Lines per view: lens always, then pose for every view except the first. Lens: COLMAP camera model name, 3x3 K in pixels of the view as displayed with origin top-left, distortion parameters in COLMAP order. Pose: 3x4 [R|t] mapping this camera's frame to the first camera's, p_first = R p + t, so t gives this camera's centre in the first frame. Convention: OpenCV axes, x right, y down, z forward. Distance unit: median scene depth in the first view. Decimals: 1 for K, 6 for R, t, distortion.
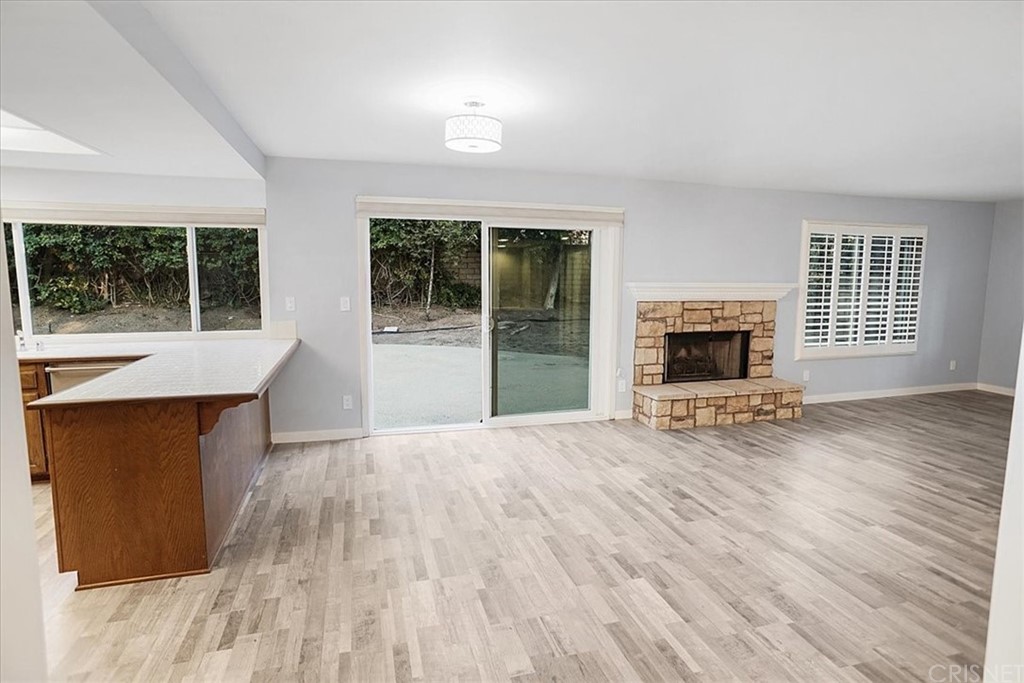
lens RADIAL K [[535.4, 0, 508.4], [0, 535.4, 336.6], [0, 0, 1]] dist [-0.078014, 0.044385]
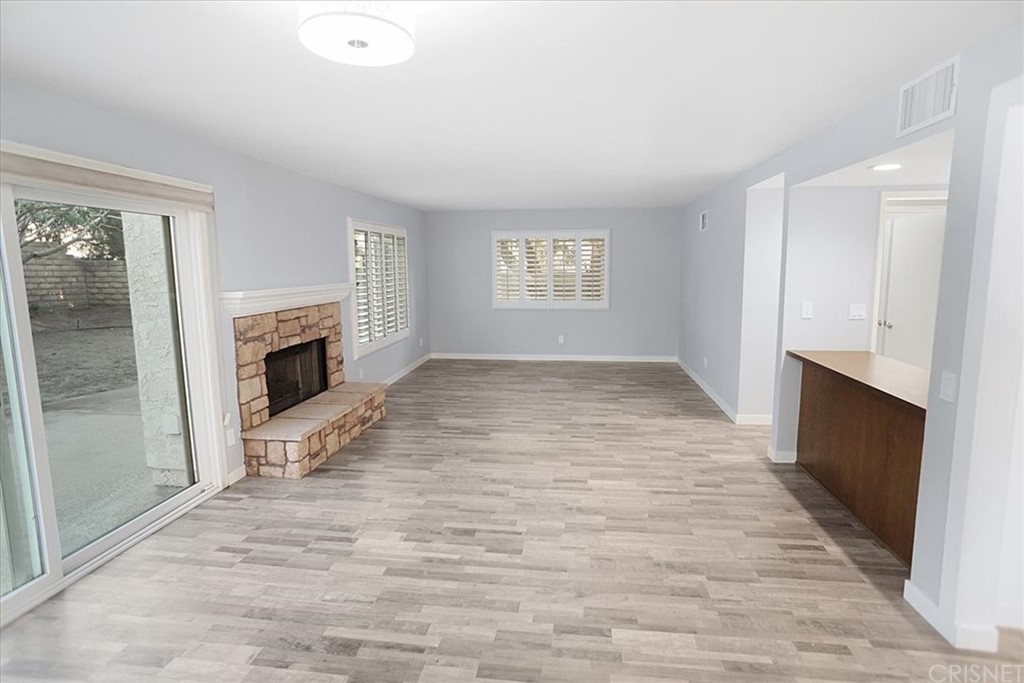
lens RADIAL K [[535.4, 0, 508.4], [0, 535.4, 336.6], [0, 0, 1]] dist [-0.078014, 0.044385]
pose [[0.398683, -0.131753, 0.907575, -0.262480], [0.121217, 0.988514, 0.090254, -0.059908], [-0.909043, 0.074030, 0.410074, 0.368863]]
